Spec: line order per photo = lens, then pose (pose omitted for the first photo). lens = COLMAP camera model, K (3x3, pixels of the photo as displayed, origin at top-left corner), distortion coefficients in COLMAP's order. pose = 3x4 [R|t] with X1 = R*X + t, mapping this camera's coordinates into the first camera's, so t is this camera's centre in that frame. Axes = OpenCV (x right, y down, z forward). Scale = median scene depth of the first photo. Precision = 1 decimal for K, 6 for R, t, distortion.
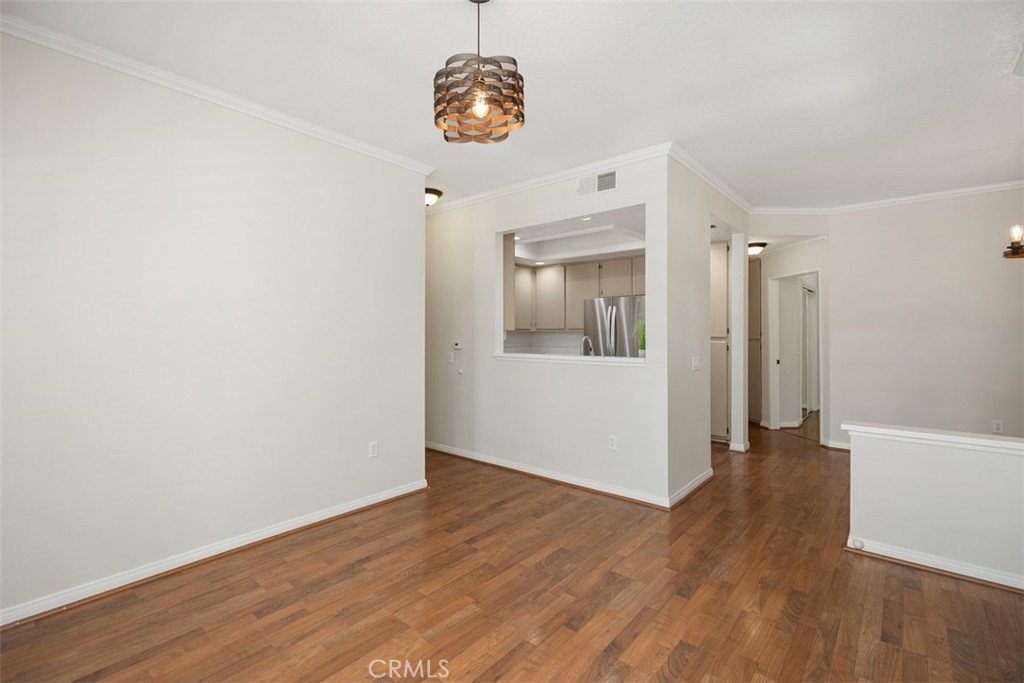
lens RADIAL K [[458.2, 0, 521.6], [0, 458.2, 333.5], [0, 0, 1]] dist [0.003499, -0.000140]
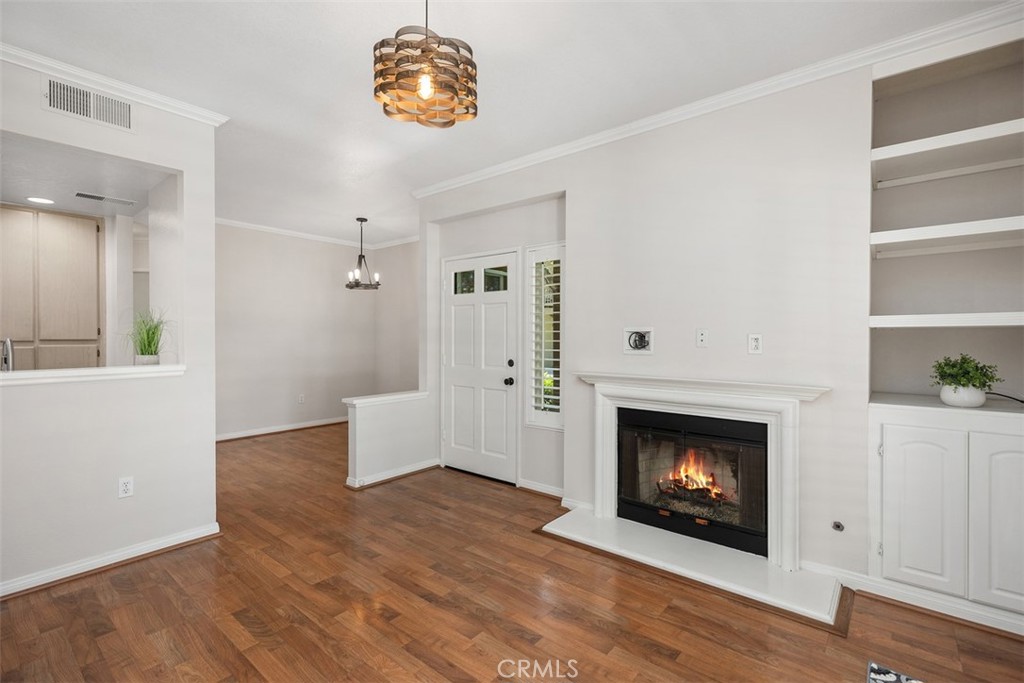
lens RADIAL K [[458.2, 0, 507.5], [0, 458.2, 338.5], [0, 0, 1]] dist [0.003499, -0.000140]
pose [[0.006404, -0.005202, 0.999966, -0.671576], [0.004685, 0.999976, 0.005172, 0.010301], [-0.999969, 0.004652, 0.006428, 0.541010]]
